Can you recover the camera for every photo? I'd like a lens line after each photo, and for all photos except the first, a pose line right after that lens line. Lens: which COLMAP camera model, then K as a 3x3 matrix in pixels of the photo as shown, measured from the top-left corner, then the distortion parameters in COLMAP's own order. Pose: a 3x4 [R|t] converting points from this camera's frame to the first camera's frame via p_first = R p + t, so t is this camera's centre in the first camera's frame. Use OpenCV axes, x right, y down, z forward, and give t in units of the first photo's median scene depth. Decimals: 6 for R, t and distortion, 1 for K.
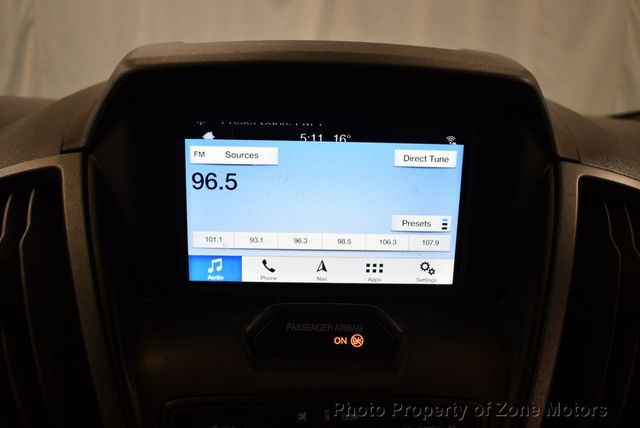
lens RADIAL K [[644.9, 0, 320.3], [0, 644.9, 215.8], [0, 0, 1]] dist [-0.092215, 0.000000]
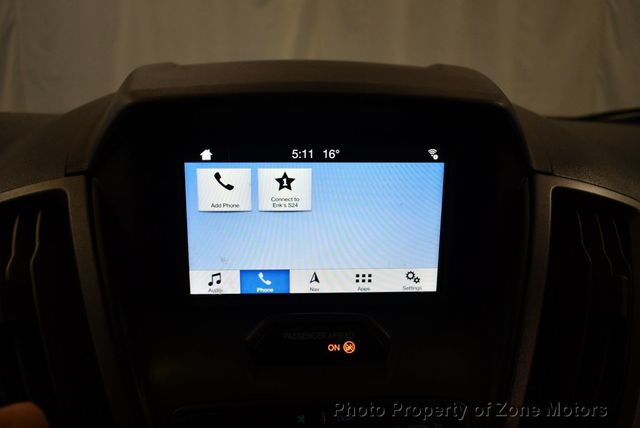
lens RADIAL K [[644.9, 0, 320.5], [0, 644.9, 217.0], [0, 0, 1]] dist [-0.092215, 0.000000]
pose [[0.999517, -0.021181, 0.022740, -0.010038], [0.020970, 0.999735, 0.009491, -0.032524], [-0.022935, -0.009010, 0.999696, -0.070624]]
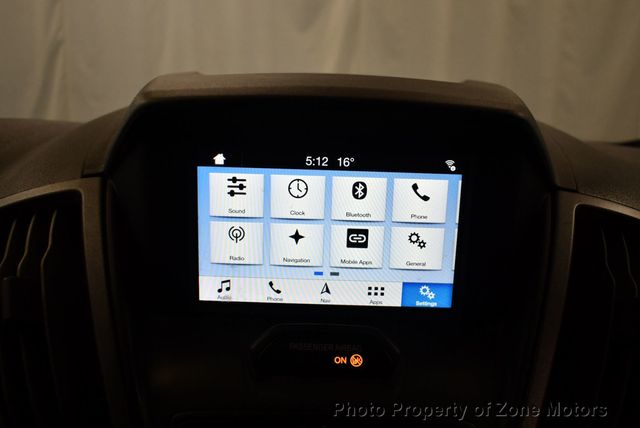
lens RADIAL K [[644.9, 0, 321.9], [0, 644.9, 213.9], [0, 0, 1]] dist [-0.092215, 0.000000]
pose [[0.999355, 0.013136, -0.033429, 0.029748], [-0.014267, 0.999326, -0.033825, -0.007447], [0.032963, 0.034280, 0.998869, -0.049435]]
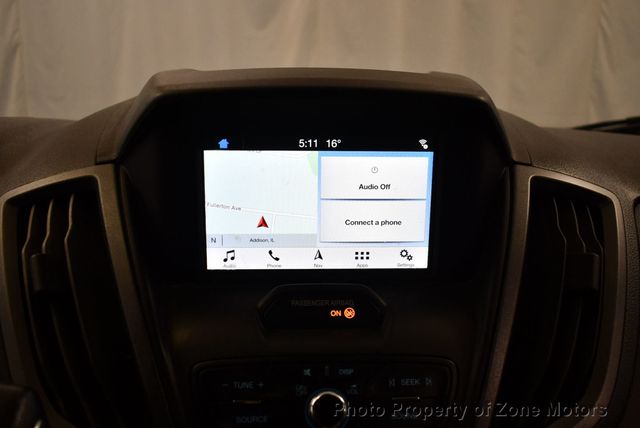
lens RADIAL K [[644.9, 0, 318.9], [0, 644.9, 212.0], [0, 0, 1]] dist [-0.092215, 0.000000]
pose [[0.999513, -0.018453, 0.025176, -0.025159], [0.019260, 0.999296, -0.032208, 0.037266], [-0.024564, 0.032678, 0.999164, -0.200697]]
